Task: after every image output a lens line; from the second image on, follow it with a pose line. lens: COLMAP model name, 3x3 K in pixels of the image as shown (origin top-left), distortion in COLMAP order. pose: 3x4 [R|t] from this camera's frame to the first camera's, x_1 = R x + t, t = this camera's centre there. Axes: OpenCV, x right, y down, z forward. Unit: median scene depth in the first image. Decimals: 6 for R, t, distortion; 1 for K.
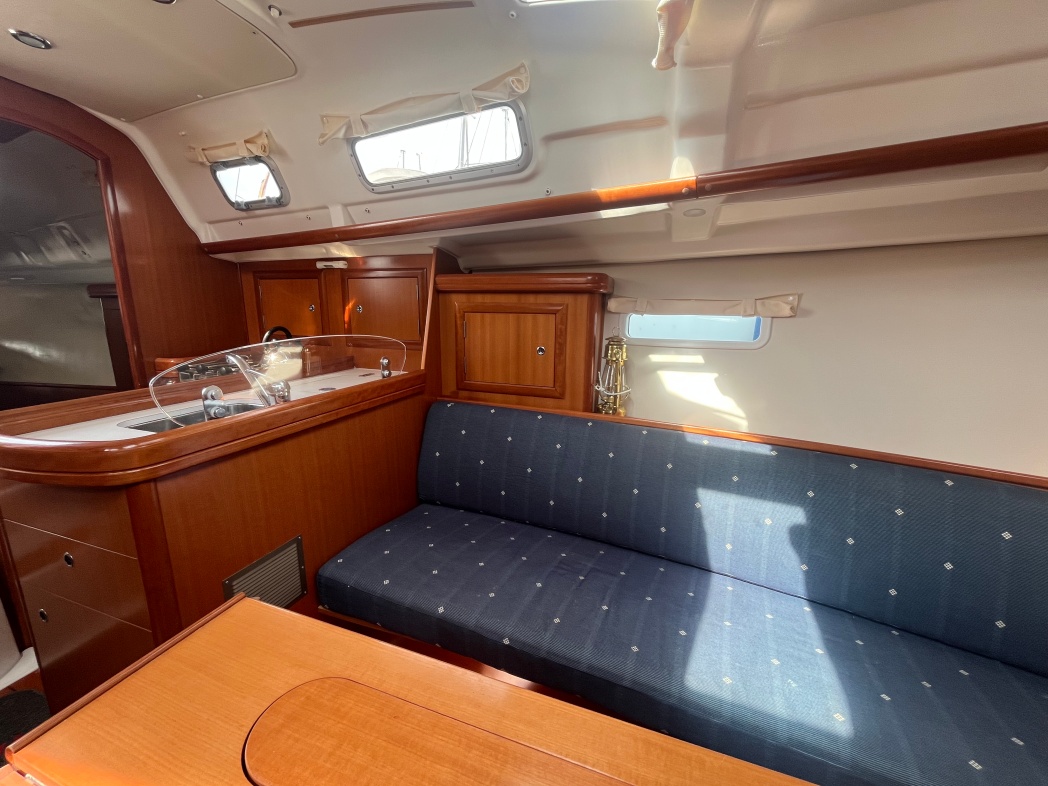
lens RADIAL K [[427.6, 0, 522.8], [0, 427.6, 391.6], [0, 0, 1]] dist [-0.003458, 0.000417]
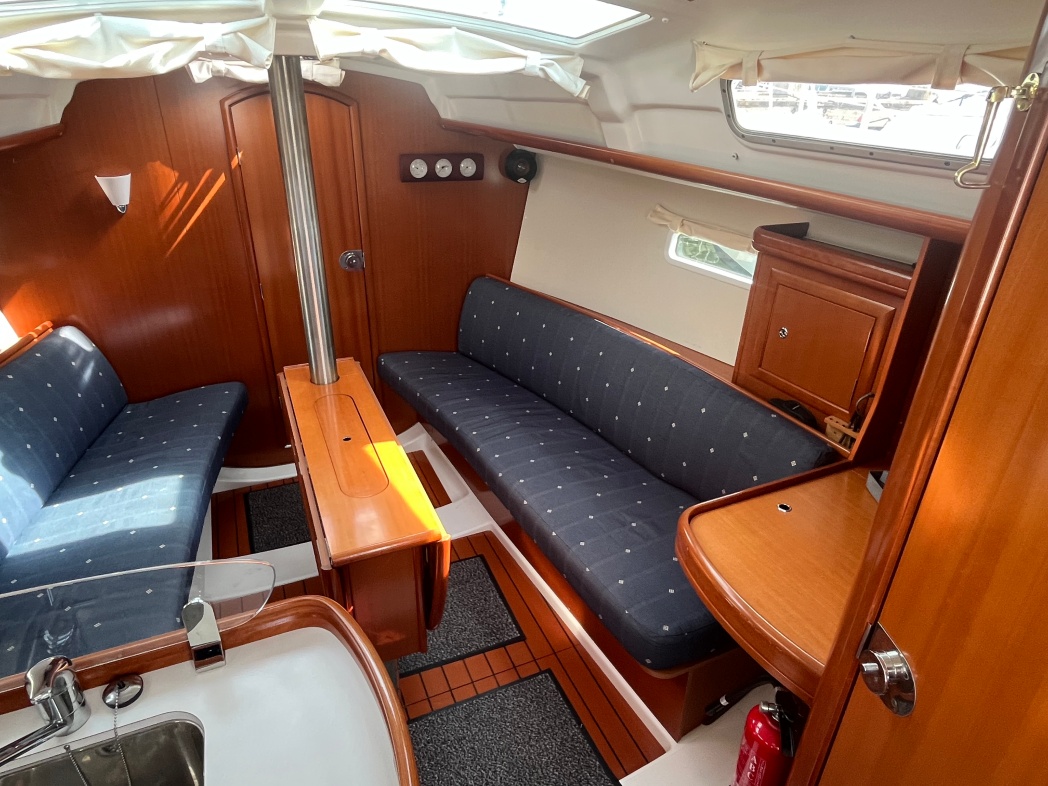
lens RADIAL K [[638.2, 0, 518.8], [0, 638.2, 388.5], [0, 0, 1]] dist [-0.002866, 0.004429]
pose [[-0.680105, -0.347852, 0.645334, -0.979733], [0.125030, 0.812332, 0.569635, -0.485418], [-0.722374, 0.468098, -0.508980, 0.591020]]
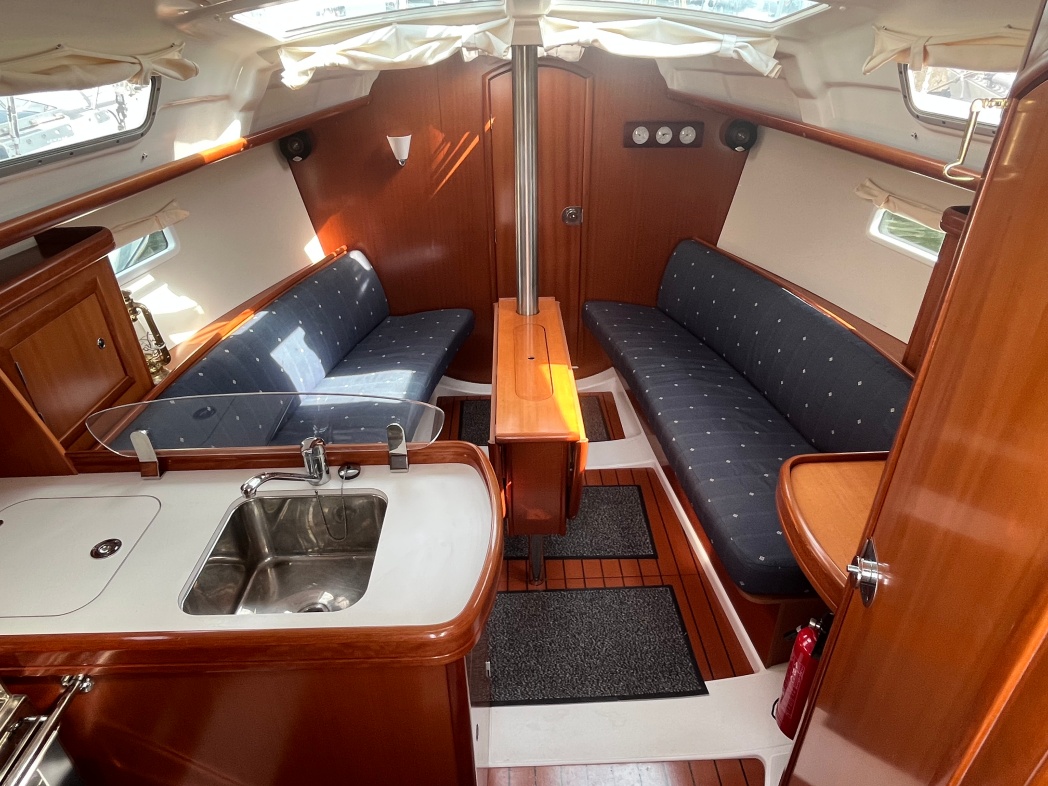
lens RADIAL K [[638.2, 0, 525.1], [0, 638.2, 391.3], [0, 0, 1]] dist [-0.002866, 0.004429]
pose [[-0.357782, -0.473044, 0.805122, -1.260125], [0.199929, 0.803397, 0.560876, -0.545402], [-0.912151, 0.361639, -0.192866, 0.587026]]
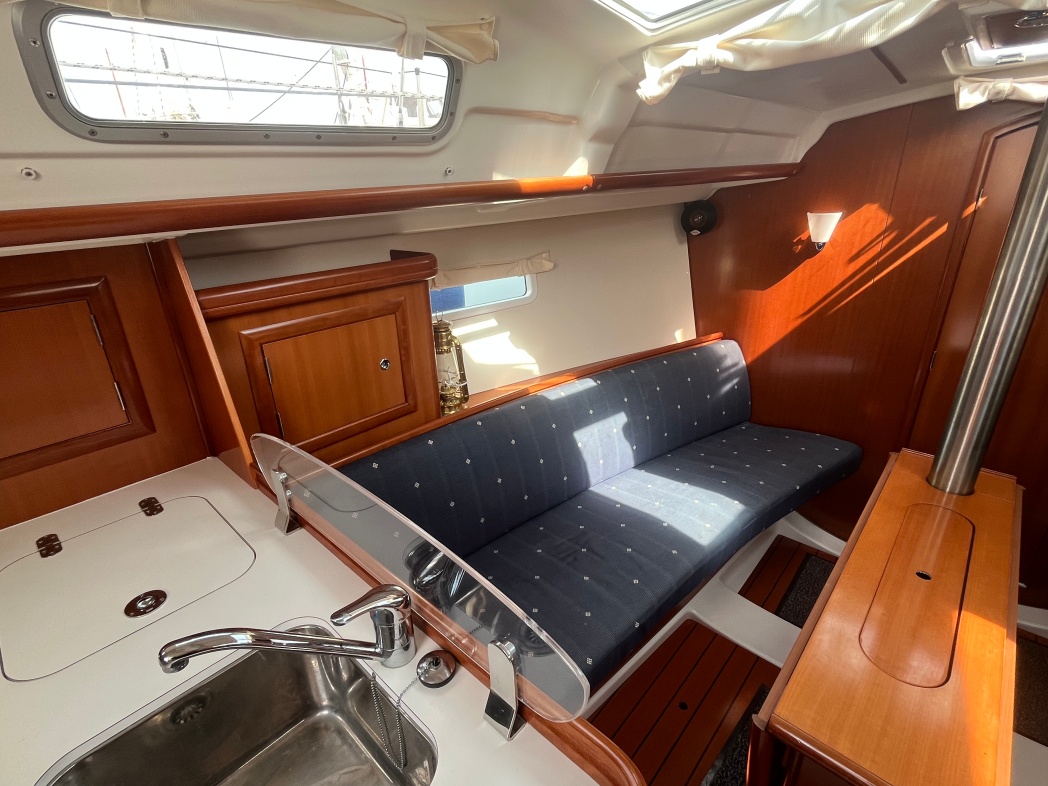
lens RADIAL K [[519.2, 0, 518.4], [0, 519.2, 390.7], [0, 0, 1]] dist [-0.002865, 0.000221]
pose [[0.394105, -0.366837, 0.842682, -0.688116], [0.216799, 0.928121, 0.302638, -0.293243], [-0.893129, 0.063422, 0.445307, 0.406687]]
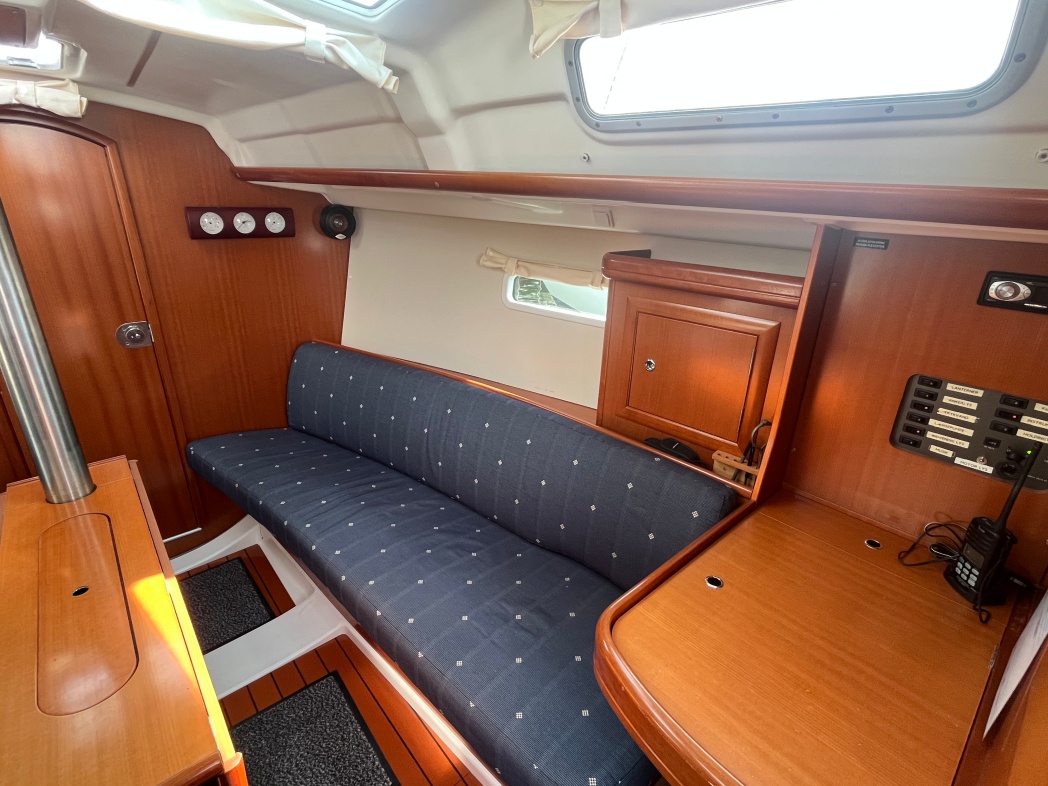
lens RADIAL K [[519.2, 0, 518.7], [0, 519.2, 391.3], [0, 0, 1]] dist [-0.002865, 0.000221]
pose [[-0.865768, -0.205238, 0.456424, -0.712408], [0.077220, 0.846326, 0.527038, -0.256952], [-0.494451, 0.491538, -0.716874, 0.321179]]
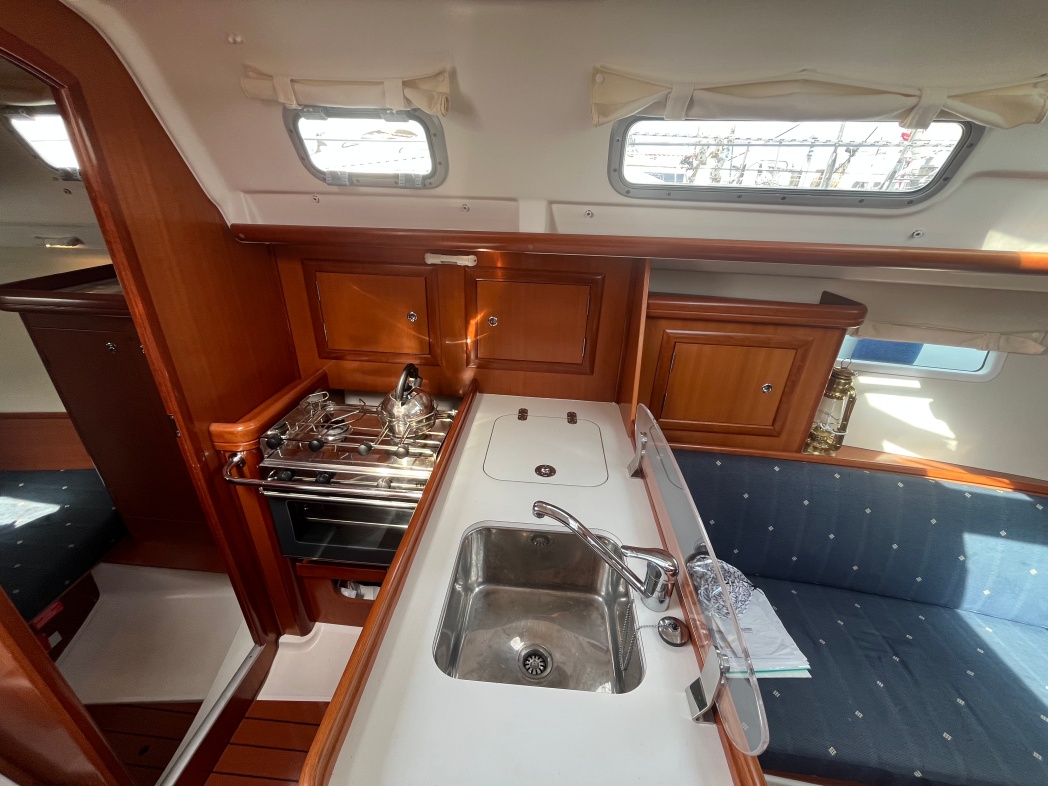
lens RADIAL K [[427.6, 0, 520.7], [0, 427.6, 391.5], [0, 0, 1]] dist [-0.003458, 0.000417]
pose [[0.963369, -0.091927, 0.251931, -0.686716], [0.027042, 0.967925, 0.249780, -0.334880], [-0.266811, -0.233818, 0.934955, 0.345055]]
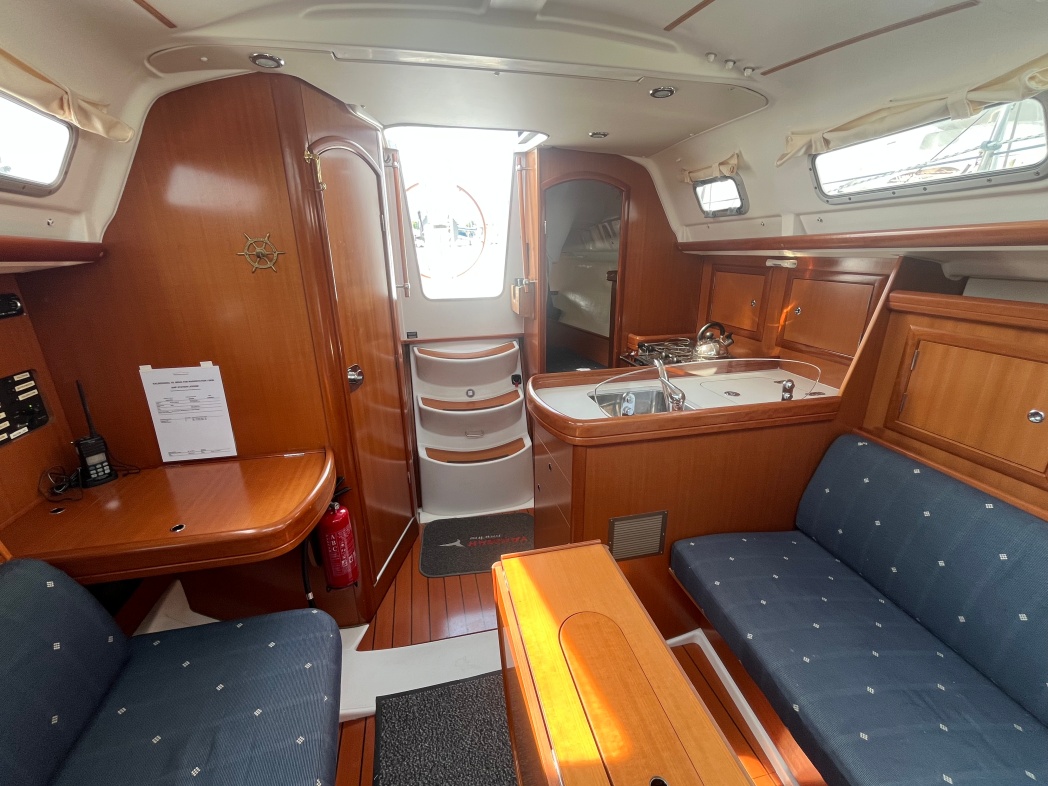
lens RADIAL K [[443.1, 0, 521.2], [0, 443.1, 392.3], [0, 0, 1]] dist [-0.002624, 0.000619]
pose [[0.535651, 0.252936, -0.805668, 0.169844], [-0.154824, 0.967330, 0.200754, -0.155567], [0.830125, 0.017202, 0.557312, -0.083868]]
